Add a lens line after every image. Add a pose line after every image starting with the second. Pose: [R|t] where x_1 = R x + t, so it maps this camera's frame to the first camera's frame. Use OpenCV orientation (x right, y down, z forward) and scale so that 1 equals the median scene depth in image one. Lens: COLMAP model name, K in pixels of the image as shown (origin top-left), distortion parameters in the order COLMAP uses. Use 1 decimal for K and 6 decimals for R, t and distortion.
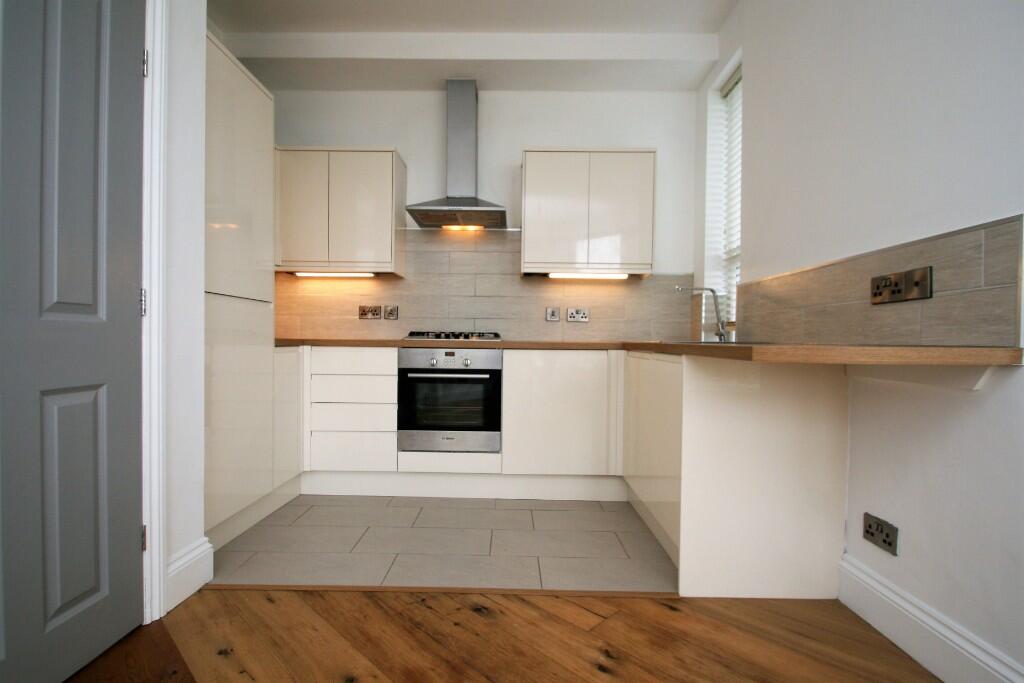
lens RADIAL K [[495.8, 0, 512.0], [0, 495.8, 341.5], [0, 0, 1]] dist [0.004775, -0.000162]
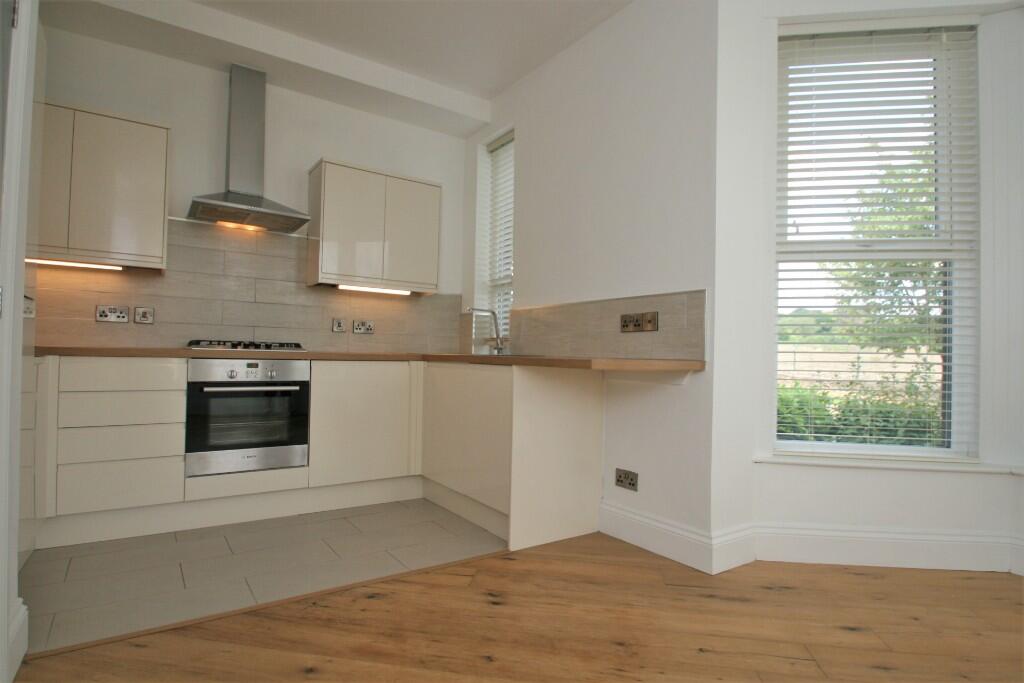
lens RADIAL K [[524.9, 0, 512.0], [0, 524.9, 341.5], [0, 0, 1]] dist [-0.002639, -0.000463]
pose [[0.821127, 0.021788, 0.570329, -0.286053], [-0.011232, 0.999694, -0.022021, -0.003416], [-0.570635, 0.011676, 0.821121, -0.085098]]
